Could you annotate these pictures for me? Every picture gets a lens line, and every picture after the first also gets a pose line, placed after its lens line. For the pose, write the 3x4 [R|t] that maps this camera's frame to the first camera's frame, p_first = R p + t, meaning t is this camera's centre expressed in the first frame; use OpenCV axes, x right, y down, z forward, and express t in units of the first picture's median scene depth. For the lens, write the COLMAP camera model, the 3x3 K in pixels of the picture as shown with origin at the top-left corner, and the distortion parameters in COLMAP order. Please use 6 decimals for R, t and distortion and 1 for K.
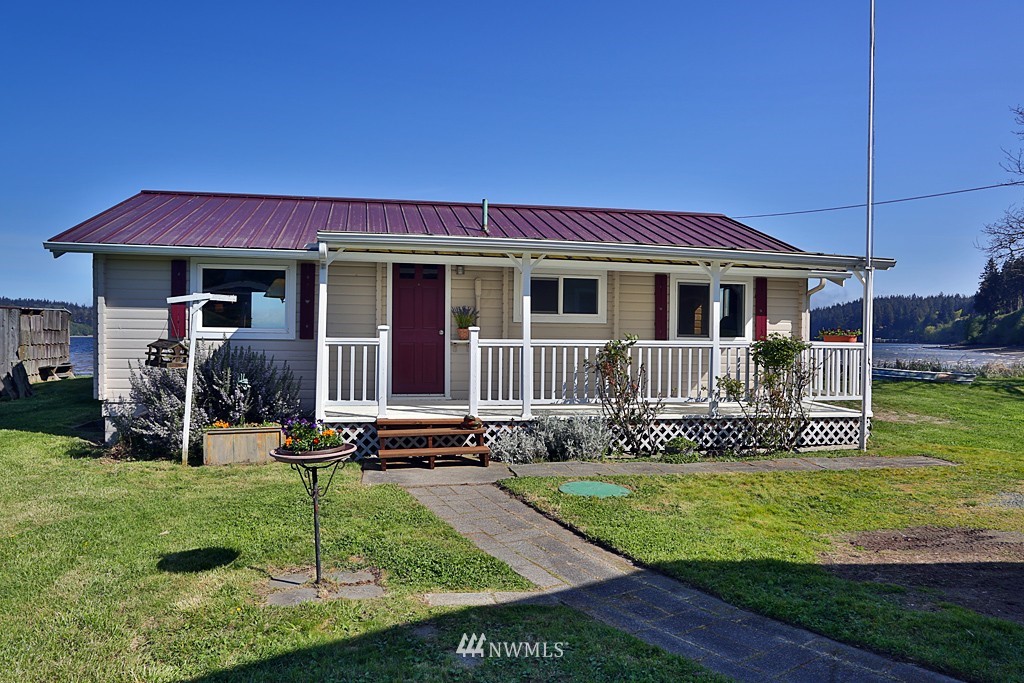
lens RADIAL K [[738.2, 0, 510.7], [0, 738.2, 343.6], [0, 0, 1]] dist [-0.090453, -0.000012]
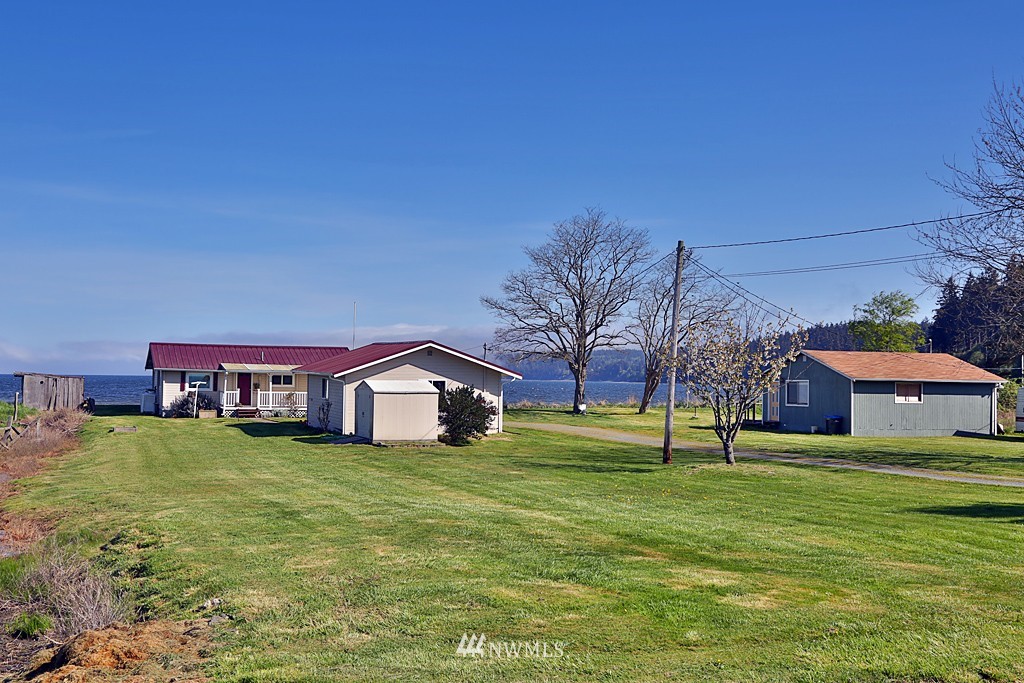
lens RADIAL K [[1032.2, 0, 506.4], [0, 1032.2, 346.1], [0, 0, 1]] dist [0.001491, 0.000000]
pose [[0.982786, 0.011560, 0.184387, 0.267633], [-0.004180, 0.999176, -0.040362, -0.034927], [-0.184702, 0.038897, 0.982025, -5.386287]]
